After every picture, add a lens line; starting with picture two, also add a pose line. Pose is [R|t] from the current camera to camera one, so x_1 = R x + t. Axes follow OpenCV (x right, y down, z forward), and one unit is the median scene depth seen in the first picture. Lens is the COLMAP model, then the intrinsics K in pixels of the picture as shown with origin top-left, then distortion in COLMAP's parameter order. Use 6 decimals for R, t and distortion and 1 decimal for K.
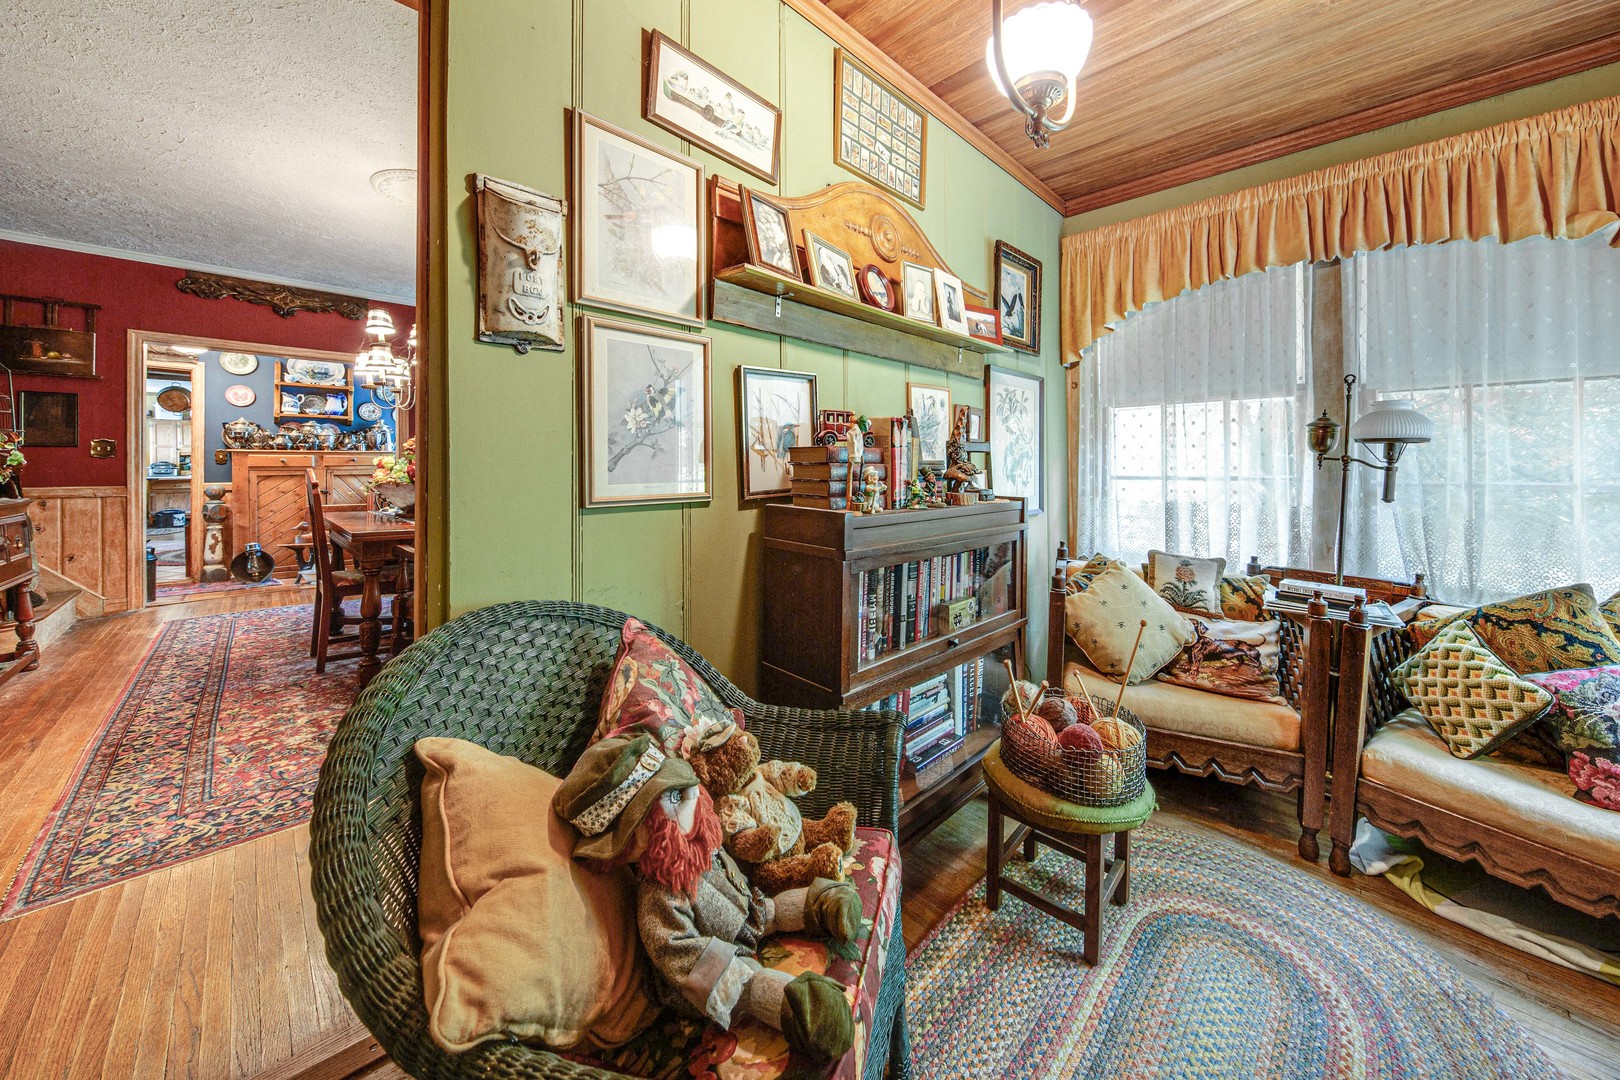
lens RADIAL K [[554.7, 0, 832.2], [0, 554.7, 465.2], [0, 0, 1]] dist [-0.001277, -0.000106]
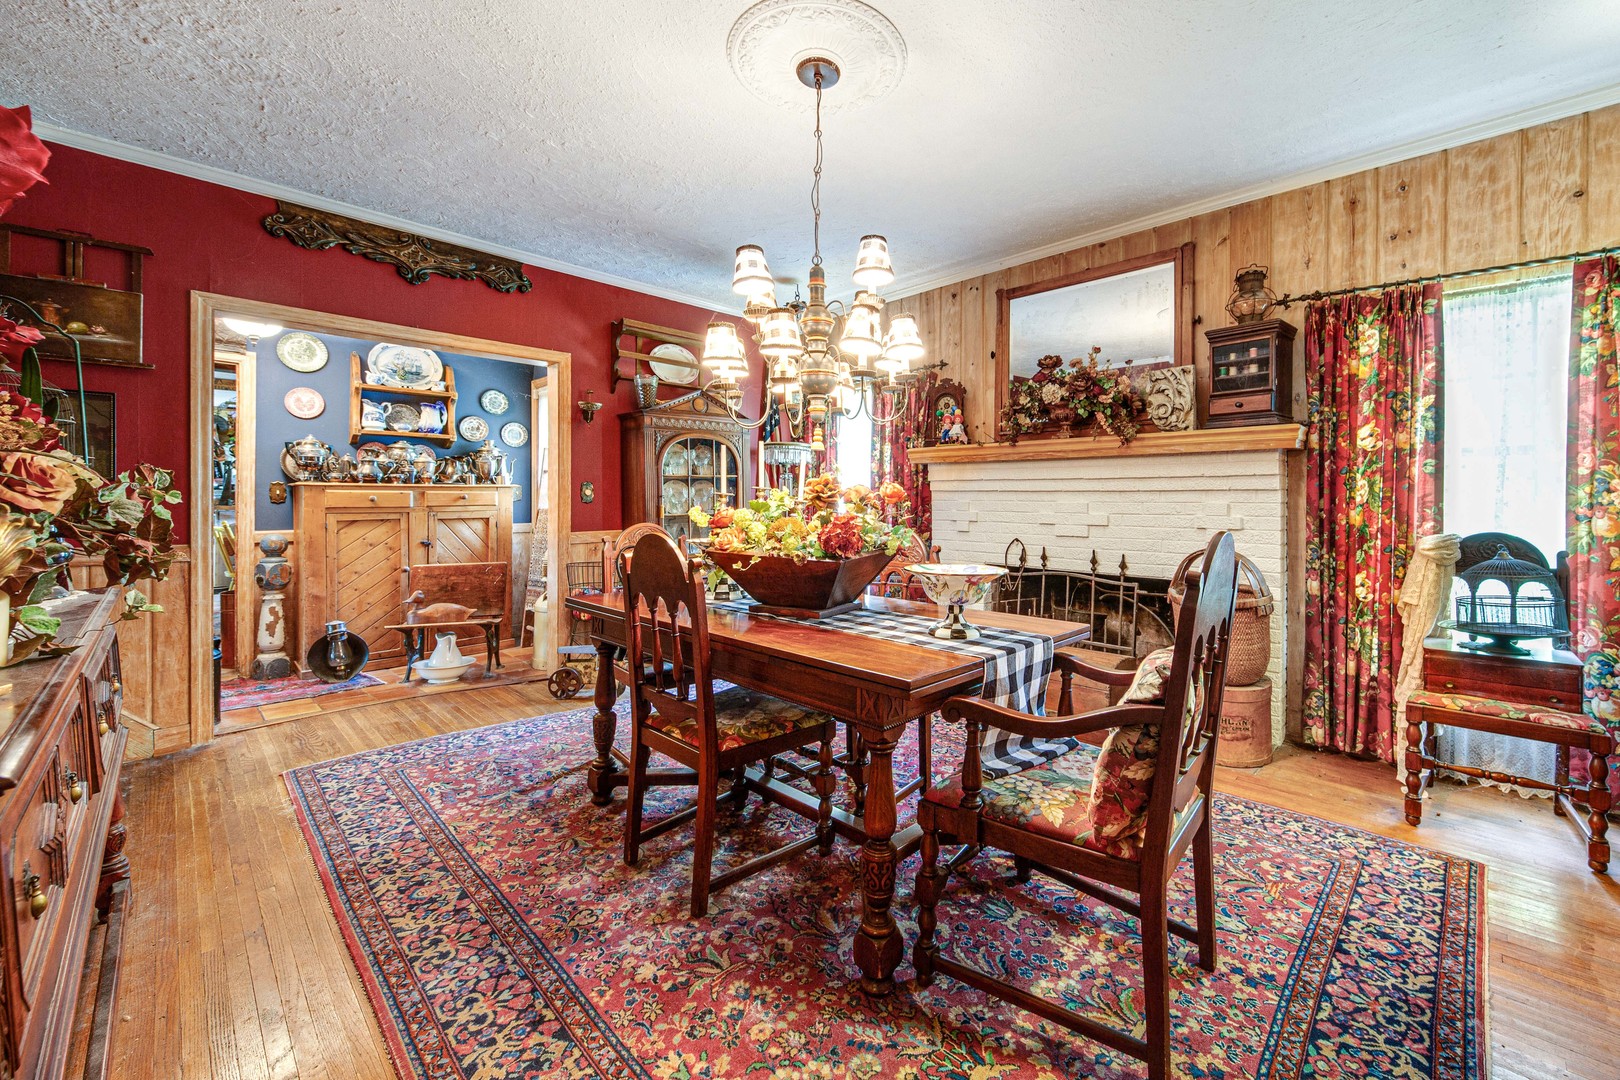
lens RADIAL K [[623.0, 0, 870.2], [0, 623.0, 498.8], [0, 0, 1]] dist [0.001769, -0.000476]
pose [[0.998987, 0.008781, 0.044130, -0.420047], [-0.009038, 0.999943, 0.005625, -0.018465], [-0.044078, -0.006018, 0.999010, 0.207941]]
